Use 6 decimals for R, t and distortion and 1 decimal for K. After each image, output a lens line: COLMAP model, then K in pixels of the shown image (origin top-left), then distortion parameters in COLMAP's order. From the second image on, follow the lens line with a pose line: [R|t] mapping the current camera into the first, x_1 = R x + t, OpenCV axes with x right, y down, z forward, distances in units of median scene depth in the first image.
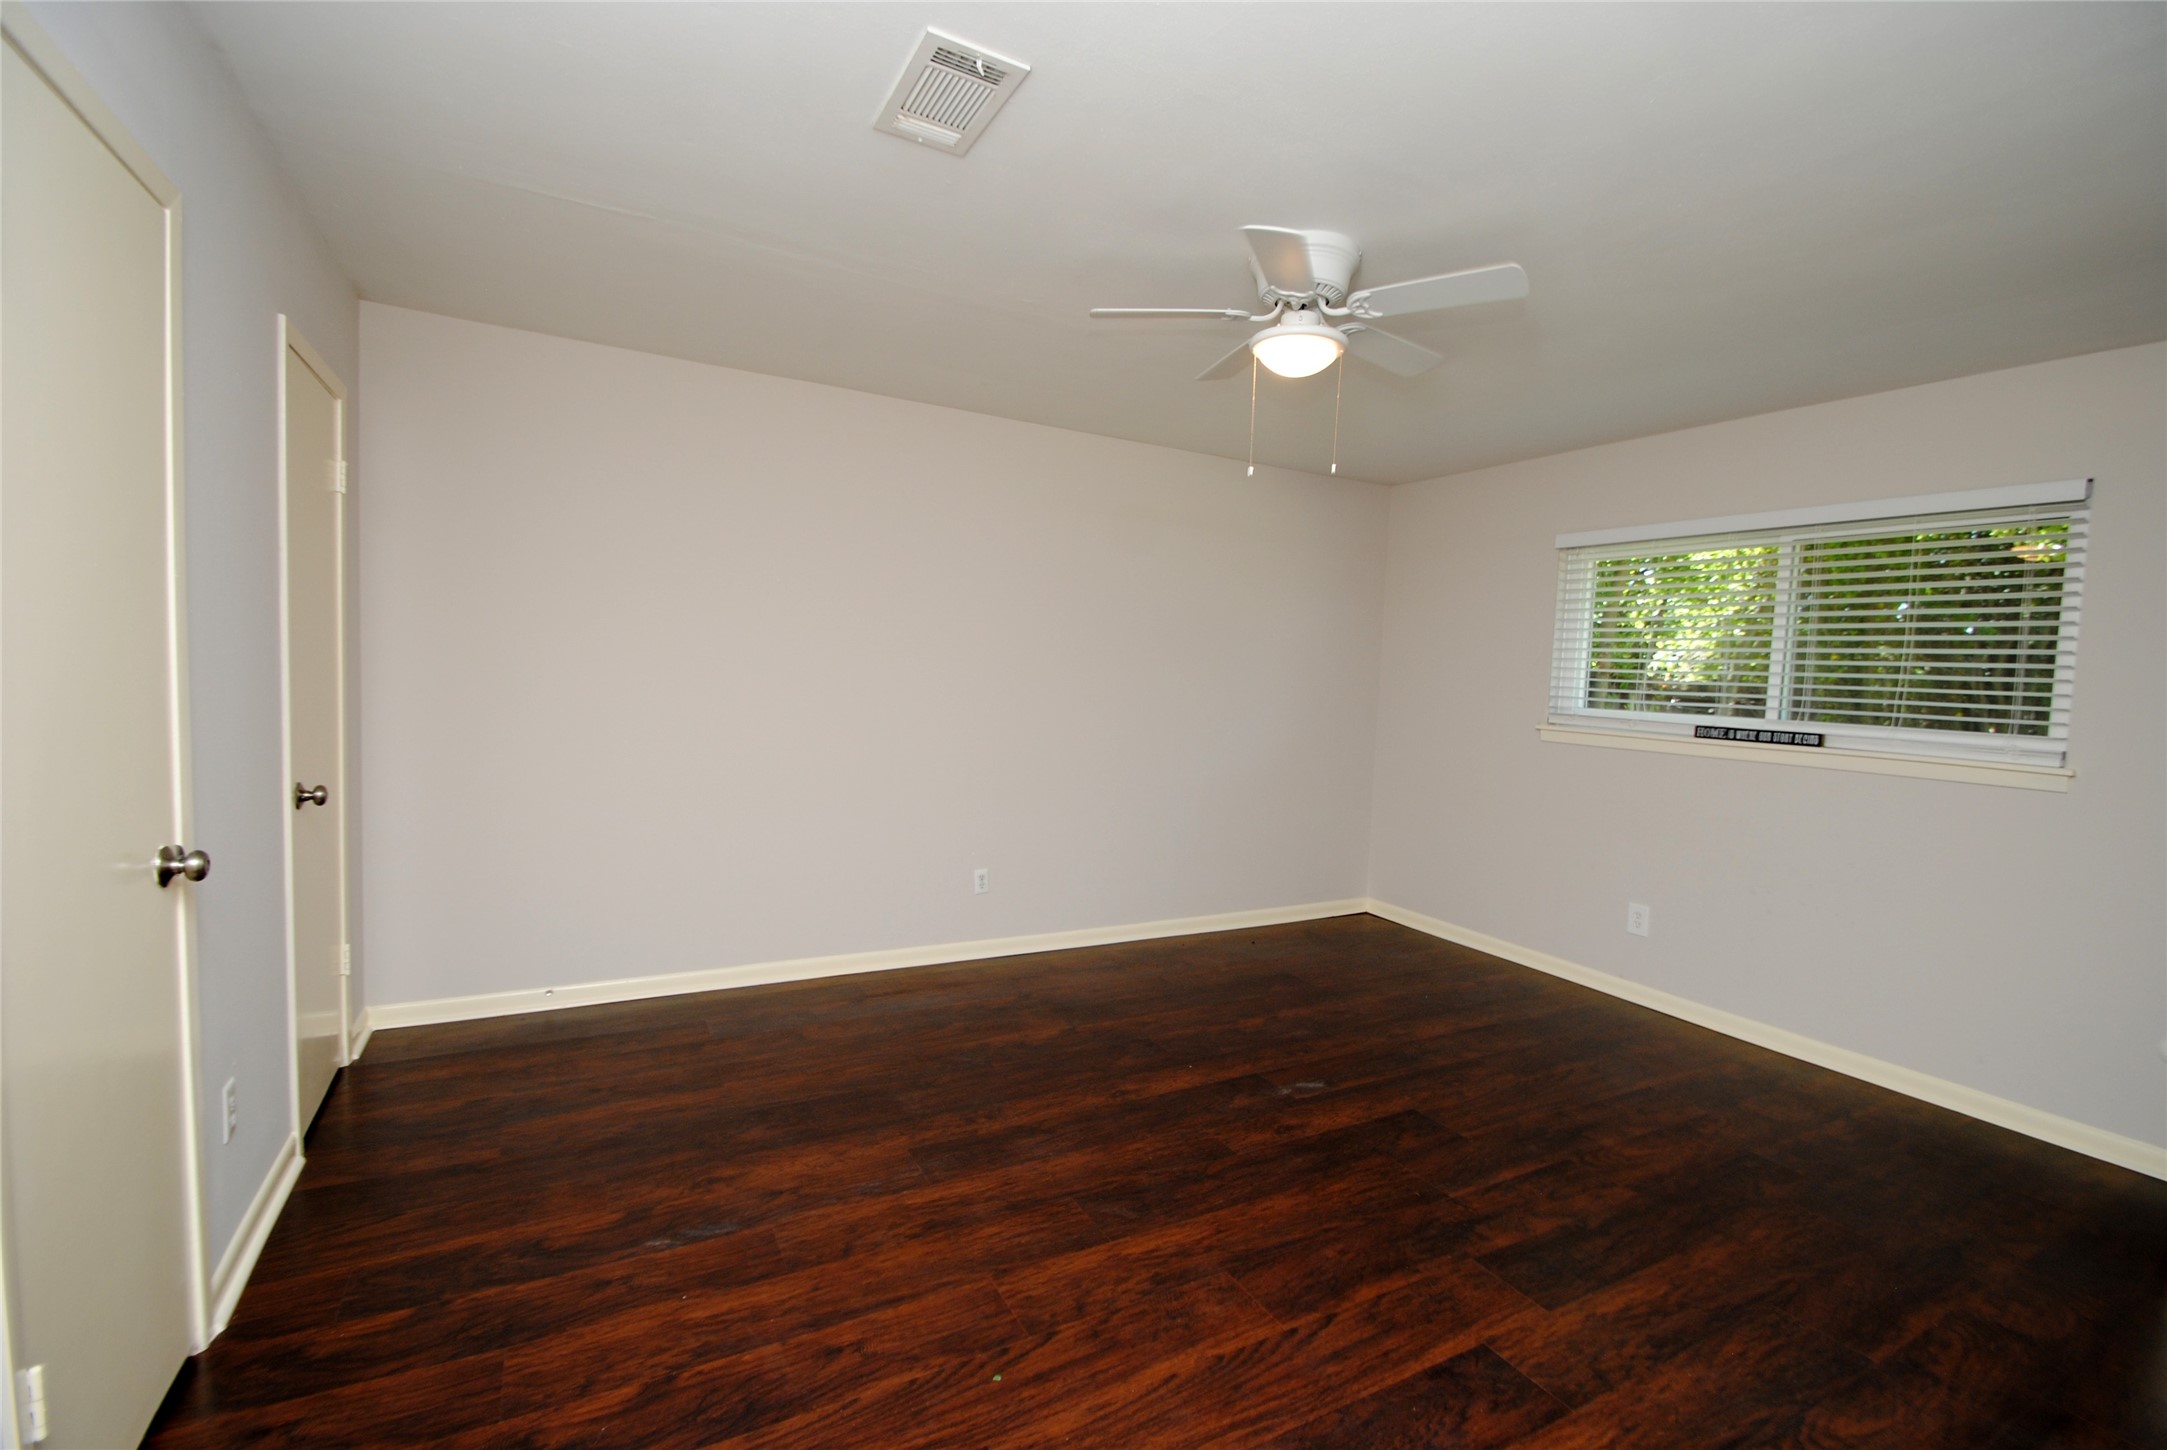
lens RADIAL K [[947.3, 0, 1101.9], [0, 947.3, 734.1], [0, 0, 1]] dist [0.015923, -0.017346]
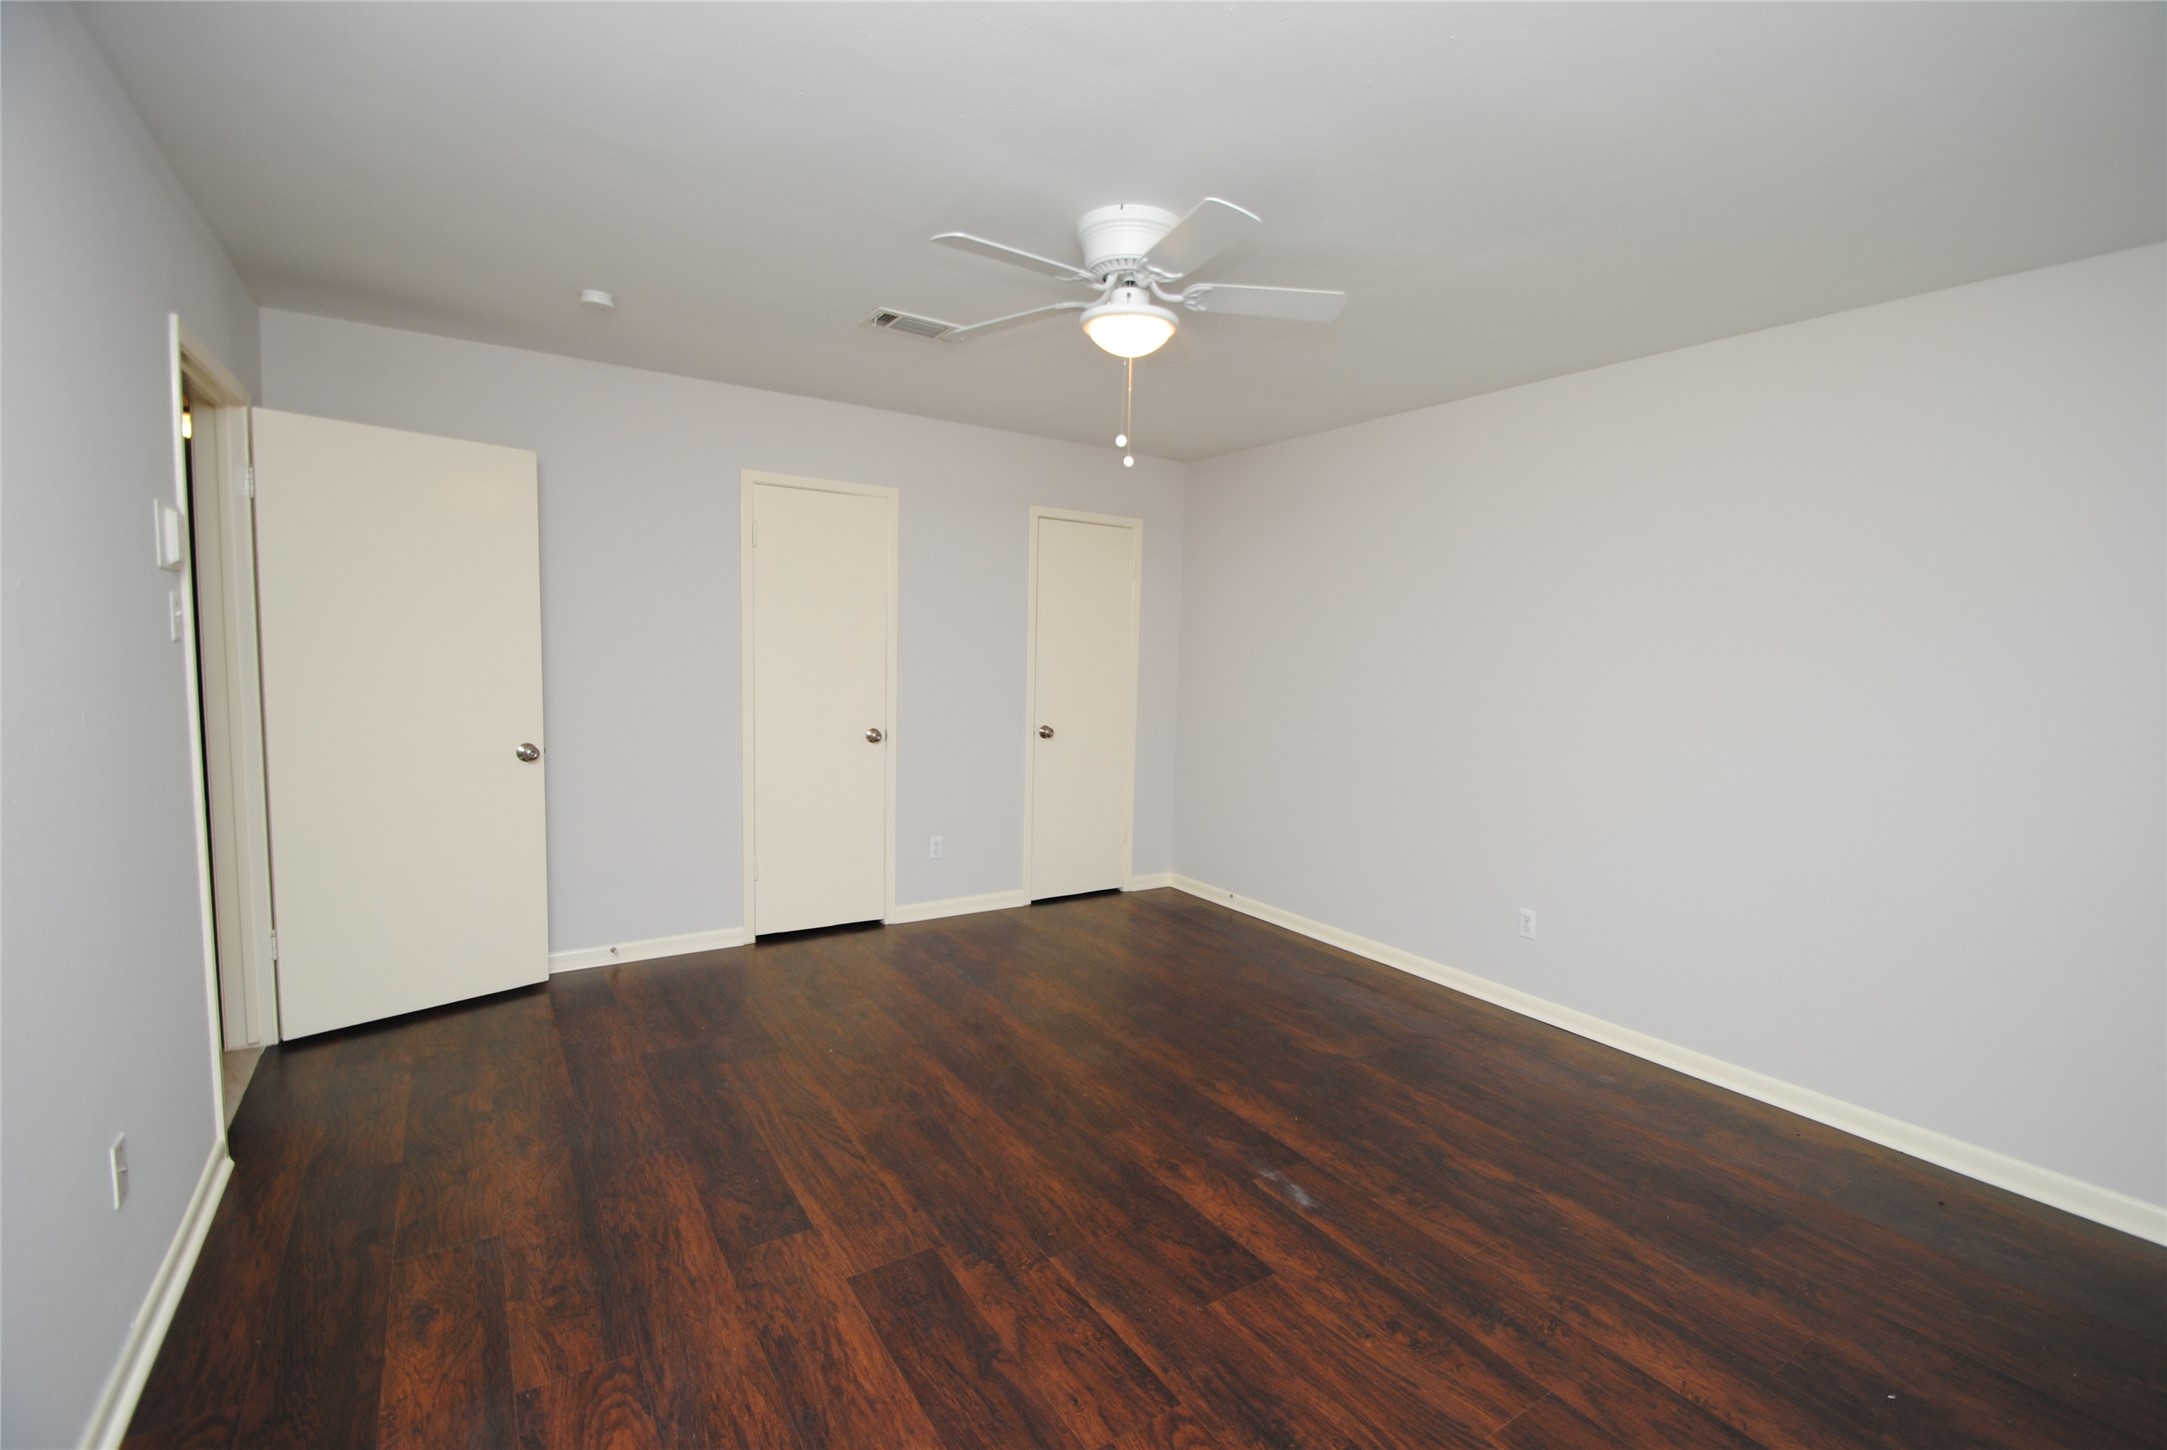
lens RADIAL K [[947.3, 0, 1101.9], [0, 947.3, 734.1], [0, 0, 1]] dist [0.015923, -0.017346]
pose [[0.085254, 0.051069, -0.995050, 1.156577], [-0.093825, 0.994659, 0.043010, -0.027556], [0.991932, 0.089694, 0.089591, 0.889192]]
